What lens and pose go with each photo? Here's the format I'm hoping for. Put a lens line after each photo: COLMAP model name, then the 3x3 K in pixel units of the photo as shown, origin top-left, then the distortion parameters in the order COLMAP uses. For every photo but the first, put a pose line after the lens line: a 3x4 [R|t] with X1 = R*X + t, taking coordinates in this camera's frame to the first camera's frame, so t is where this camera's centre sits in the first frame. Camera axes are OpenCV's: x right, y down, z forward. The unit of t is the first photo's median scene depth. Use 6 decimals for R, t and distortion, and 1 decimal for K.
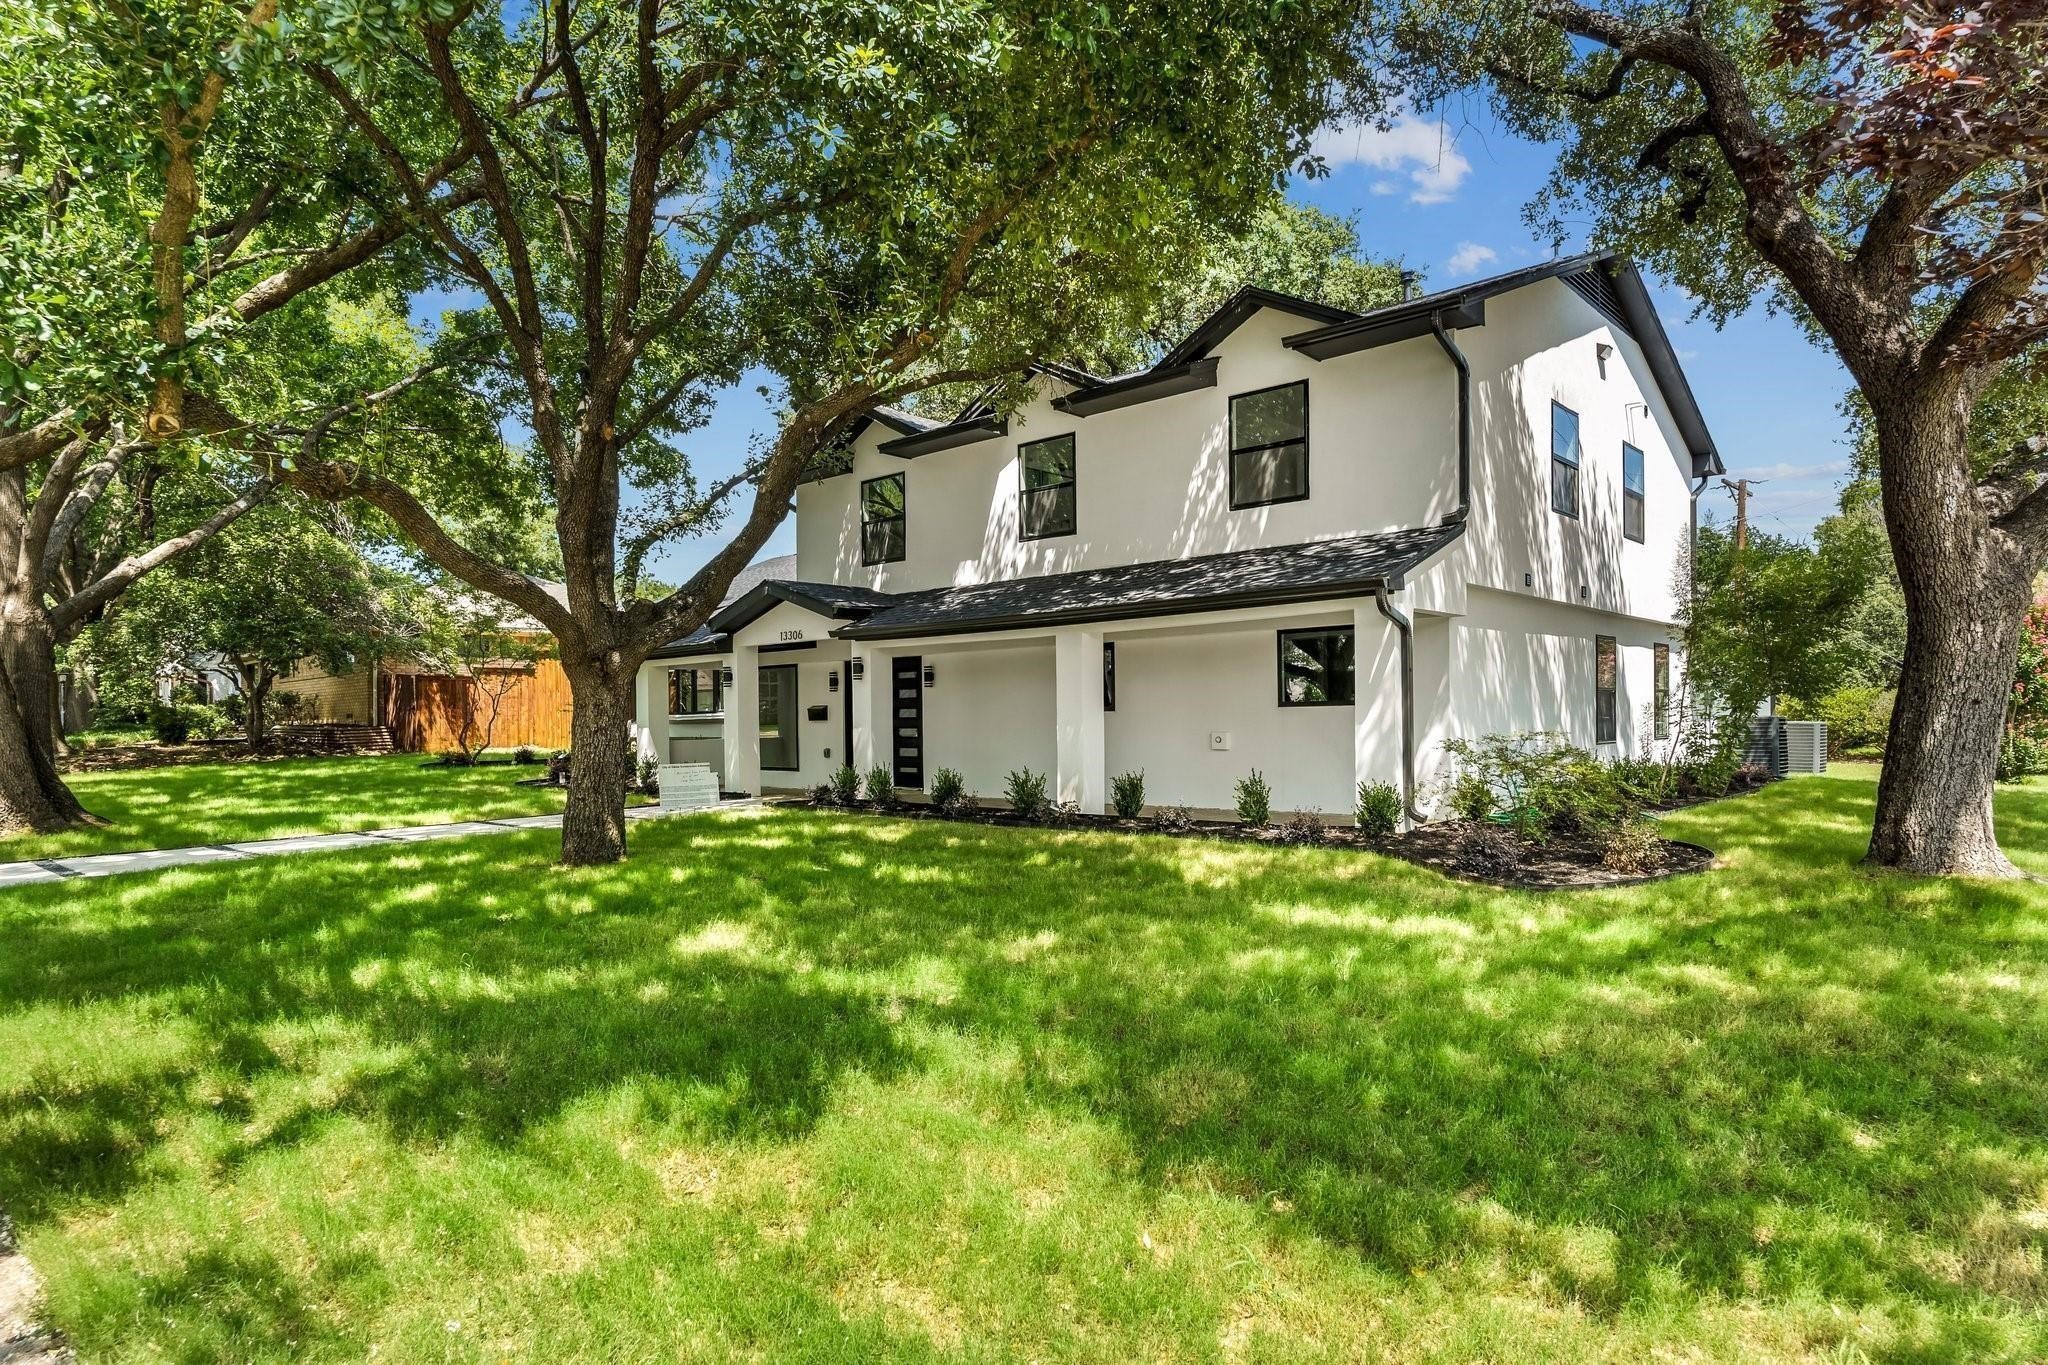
lens RADIAL K [[1187.1, 0, 1024.0], [0, 1187.1, 682.5], [0, 0, 1]] dist [0.000763, 0.000019]
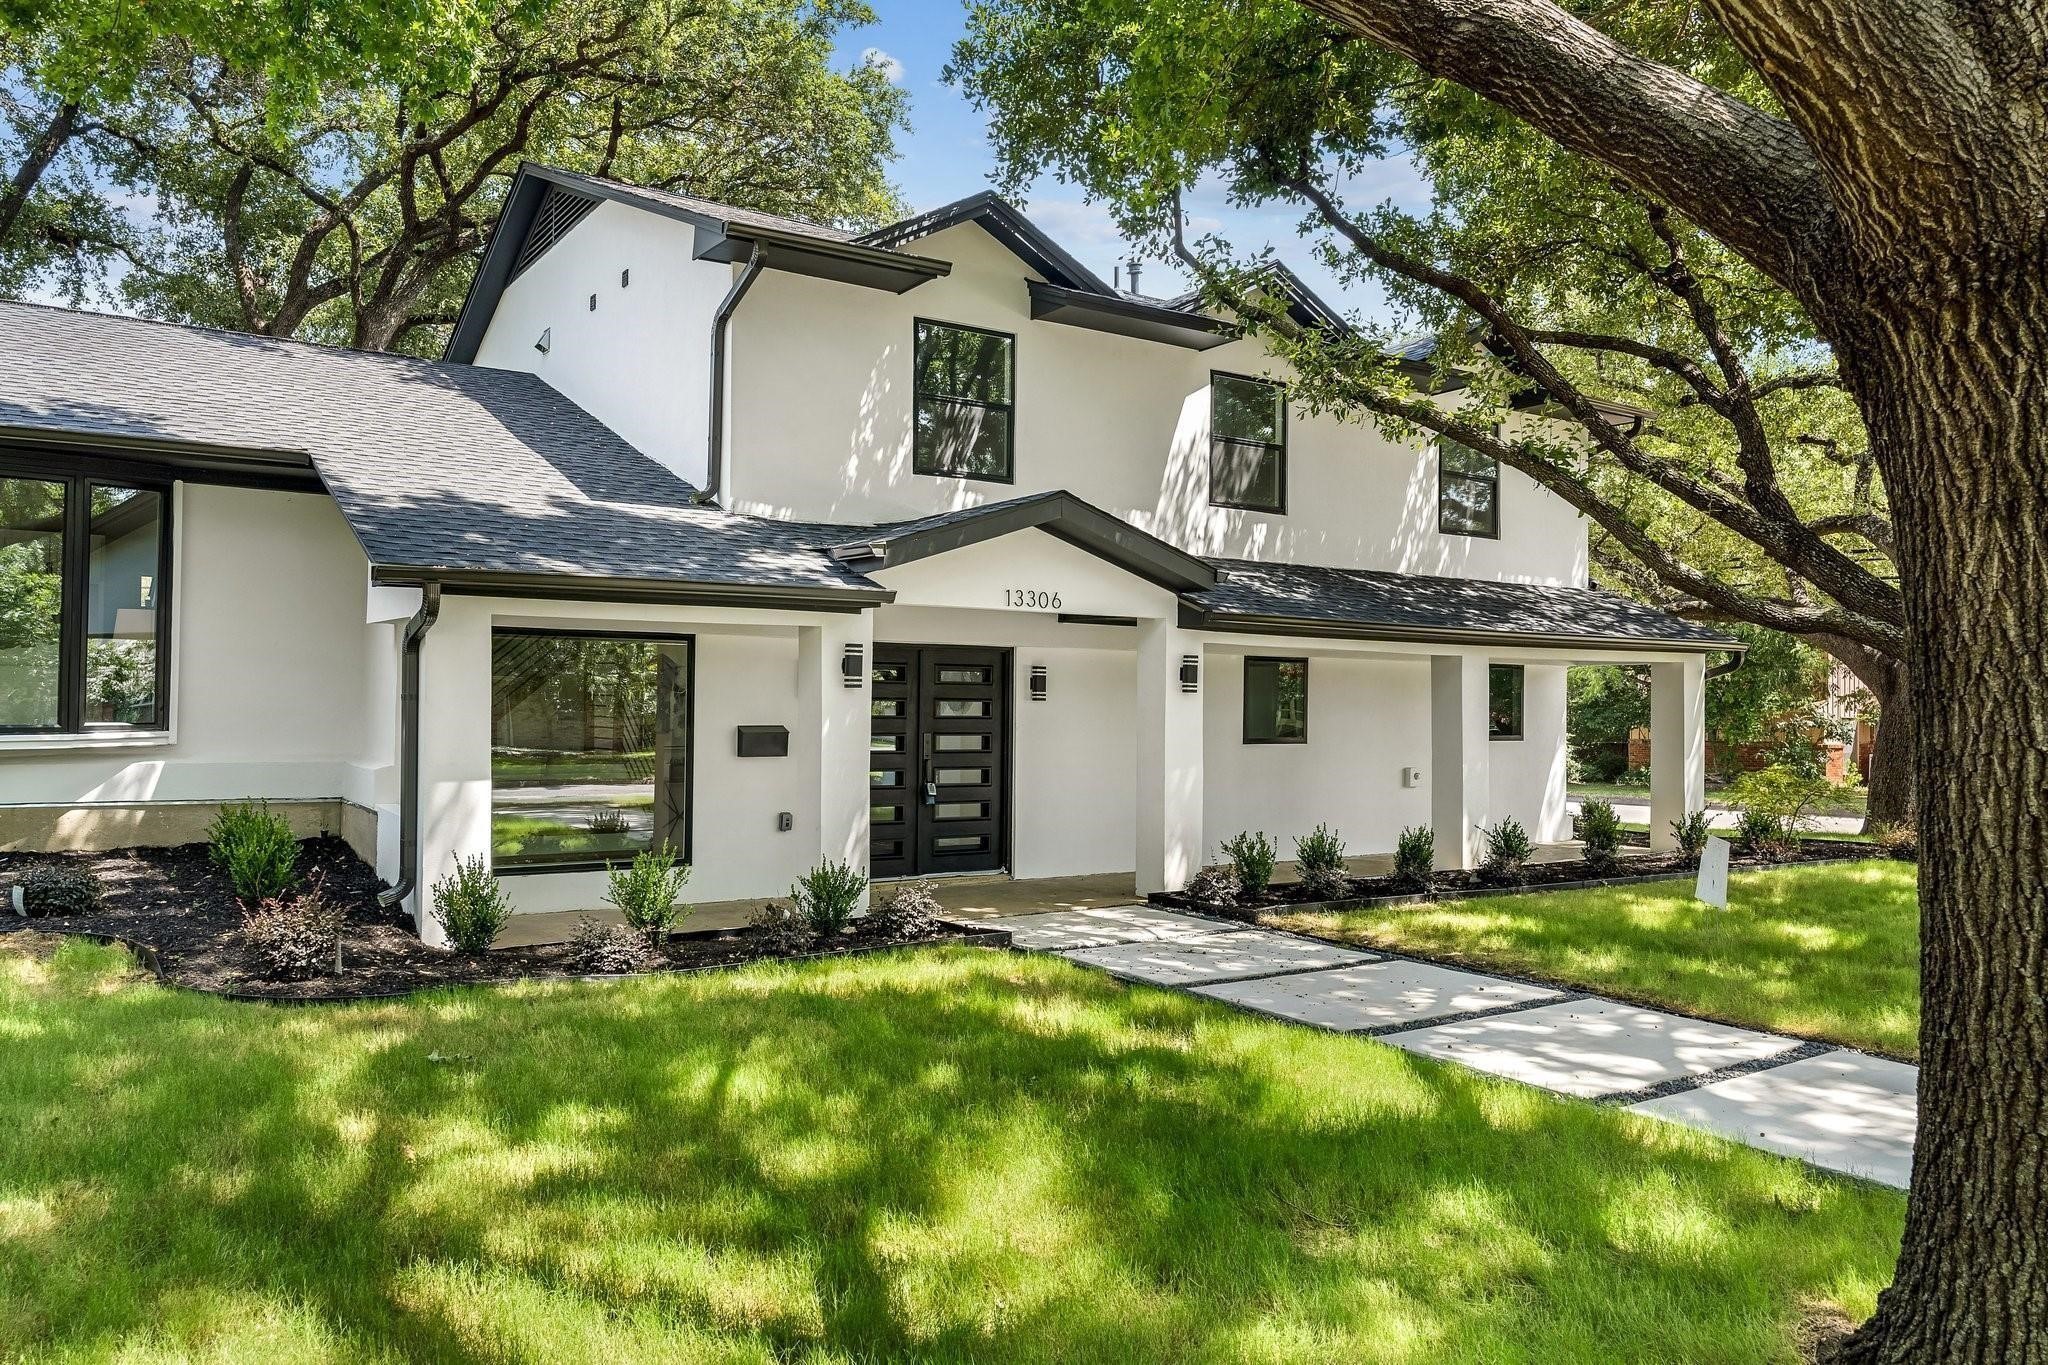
lens RADIAL K [[1430.4, 0, 1024.0], [0, 1430.4, 682.5], [0, 0, 1]] dist [-0.000734, -0.000086]
pose [[0.245358, 0.045296, 0.968374, -0.856780], [-0.041122, 0.998495, -0.036285, 0.023010], [-0.968560, -0.030919, 0.246851, 0.908191]]
